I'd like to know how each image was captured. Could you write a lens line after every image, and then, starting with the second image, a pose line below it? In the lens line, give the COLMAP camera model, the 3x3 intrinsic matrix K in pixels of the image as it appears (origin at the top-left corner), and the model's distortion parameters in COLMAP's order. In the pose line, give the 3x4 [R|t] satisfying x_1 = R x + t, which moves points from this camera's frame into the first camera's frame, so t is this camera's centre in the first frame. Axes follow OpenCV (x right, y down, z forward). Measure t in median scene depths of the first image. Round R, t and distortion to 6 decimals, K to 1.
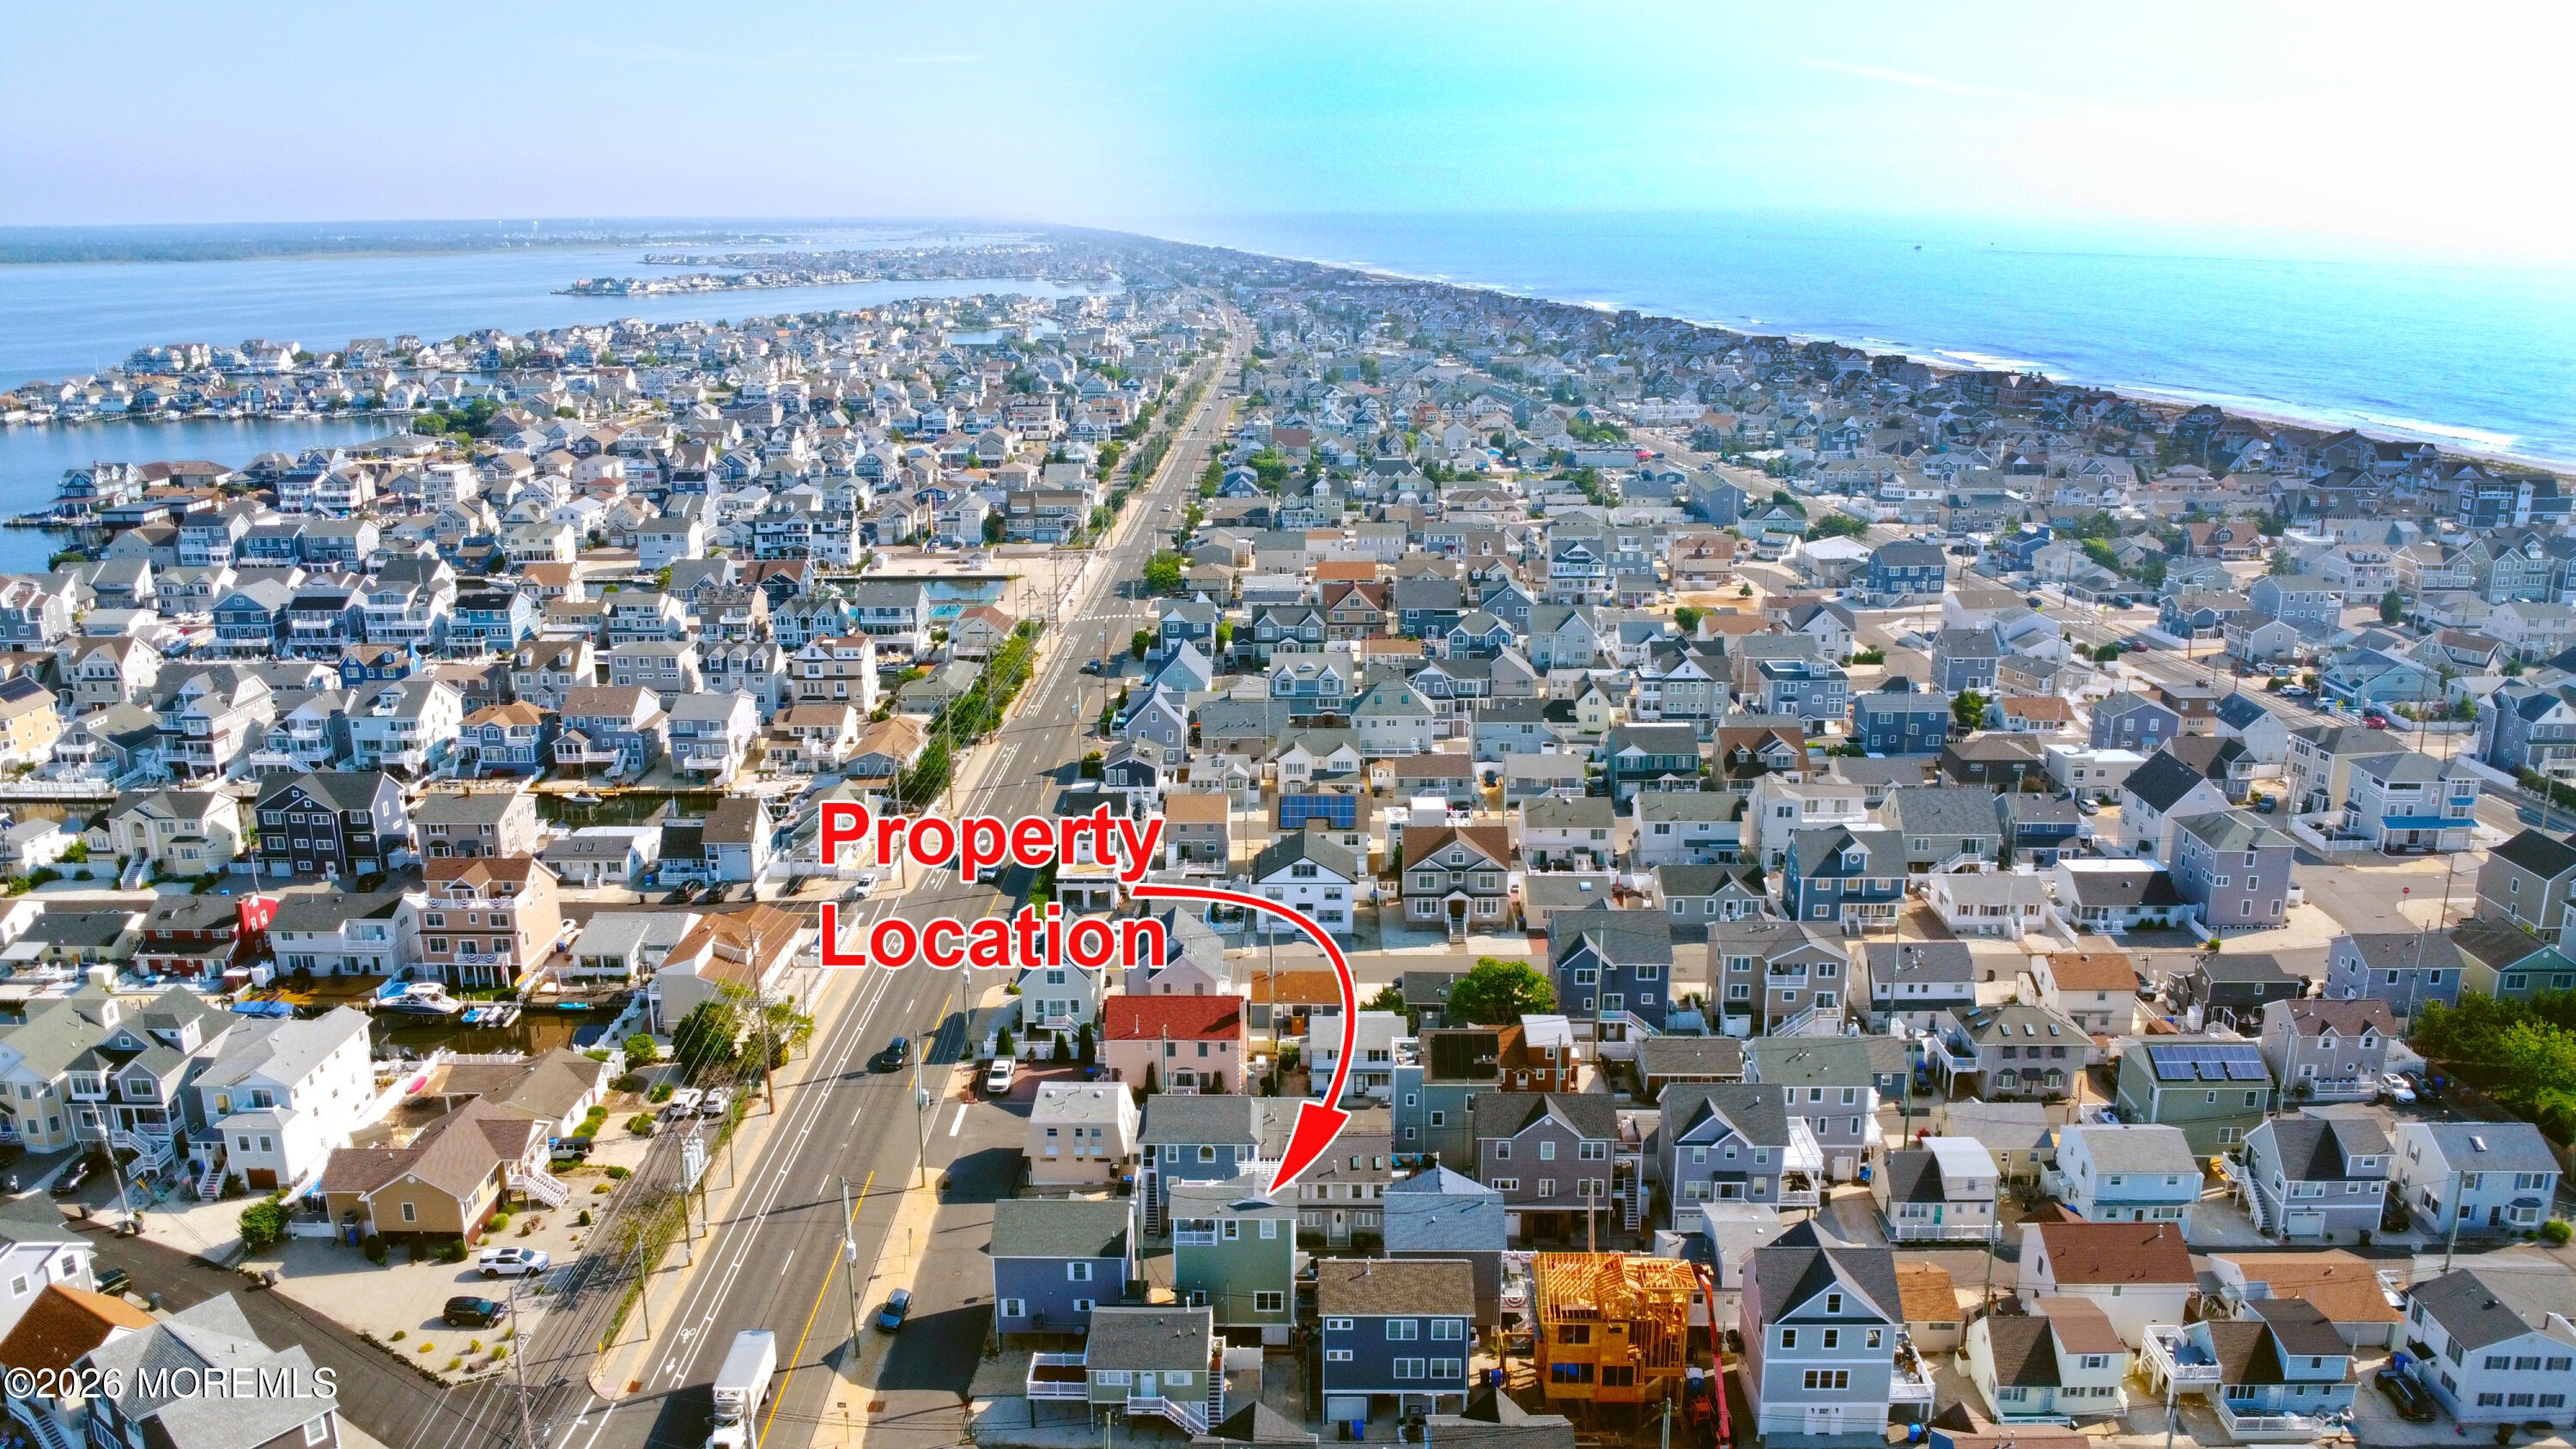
lens RADIAL K [[1881.4, 0, 1283.7], [0, 1881.4, 740.3], [0, 0, 1]] dist [-0.026026, -0.014919]
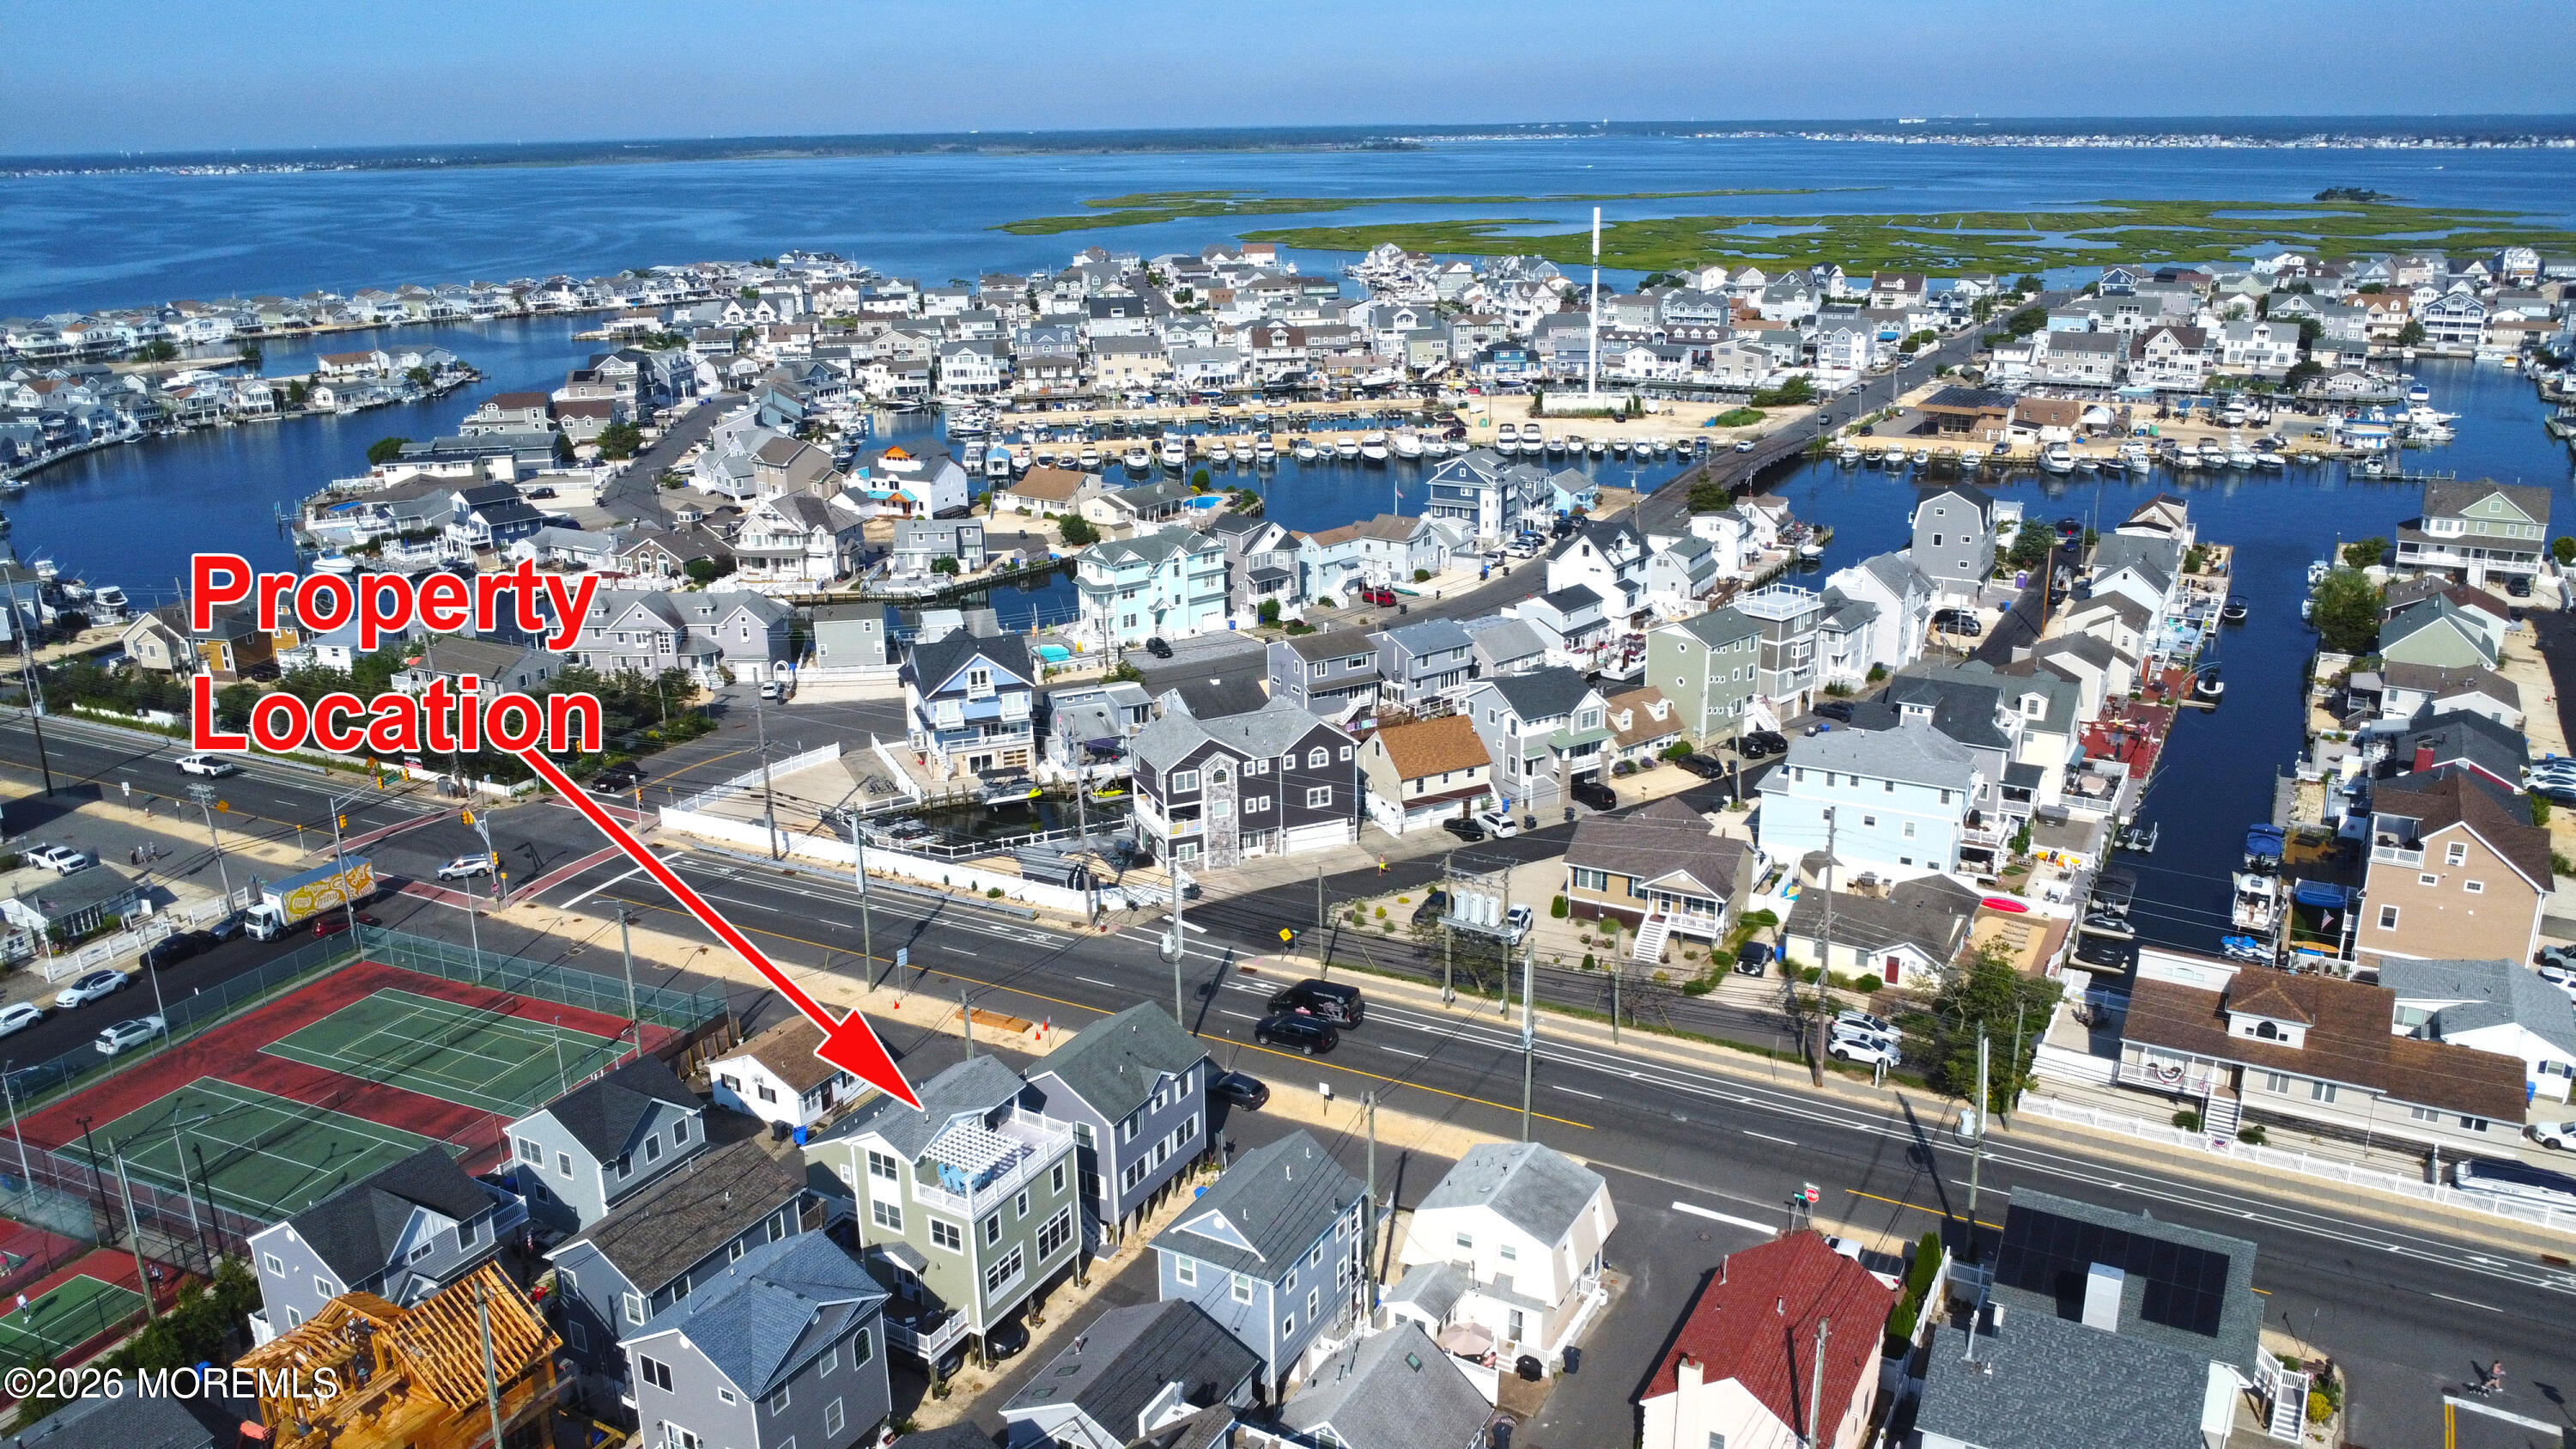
lens RADIAL K [[1881.4, 0, 1286.0], [0, 1881.4, 714.9], [0, 0, 1]] dist [-0.026026, -0.014919]
pose [[-0.475849, 0.277519, -0.834596, 0.277413], [-0.222911, 0.879879, 0.419670, -0.130665], [0.850811, 0.385740, -0.356827, 0.780816]]
